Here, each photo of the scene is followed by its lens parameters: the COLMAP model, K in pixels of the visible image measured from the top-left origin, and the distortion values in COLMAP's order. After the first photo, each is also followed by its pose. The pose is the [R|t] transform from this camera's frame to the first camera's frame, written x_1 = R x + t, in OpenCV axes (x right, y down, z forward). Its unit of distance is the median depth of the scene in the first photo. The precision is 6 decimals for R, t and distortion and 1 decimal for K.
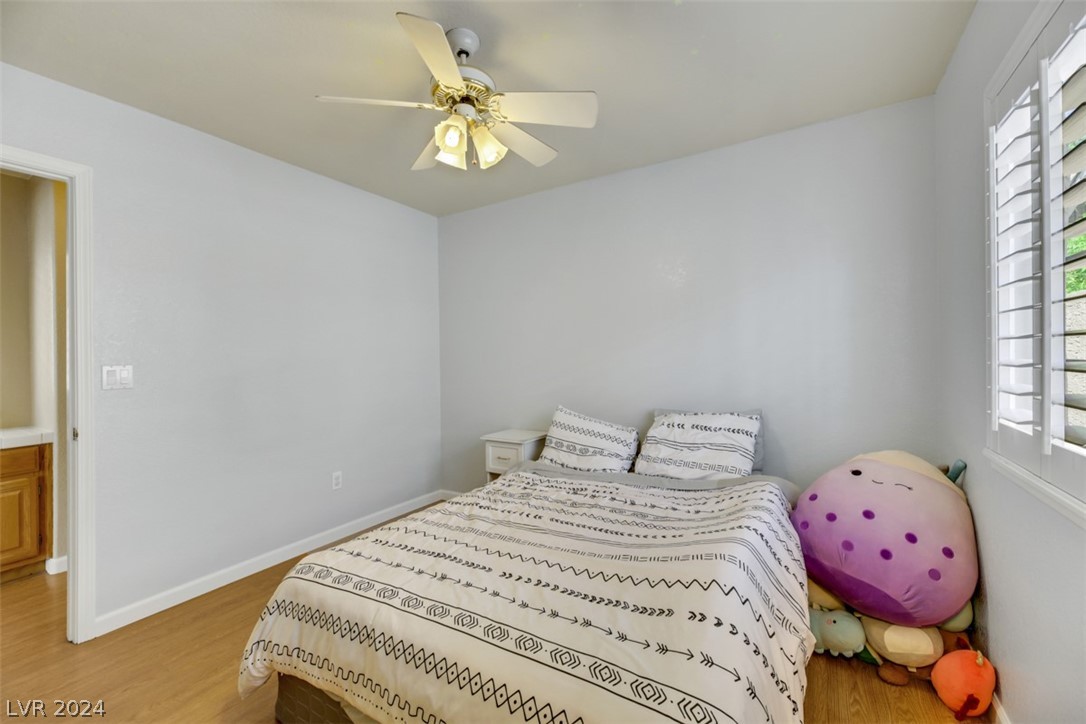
lens RADIAL K [[451.1, 0, 543.0], [0, 451.1, 362.0], [0, 0, 1]] dist [-0.009266, -0.000065]
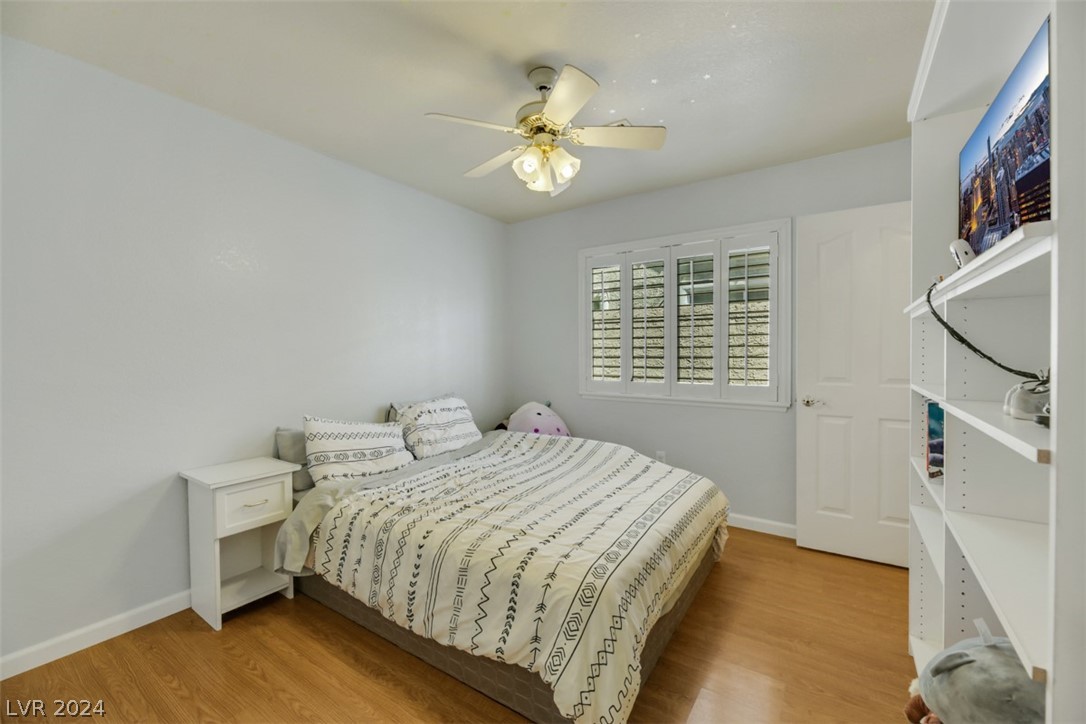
lens RADIAL K [[451.1, 0, 543.0], [0, 451.1, 362.0], [0, 0, 1]] dist [-0.009266, -0.000065]
pose [[0.044566, -0.013121, 0.998920, -1.182385], [0.019574, 0.999733, 0.012258, -0.001900], [-0.998815, 0.019007, 0.044811, 0.842952]]
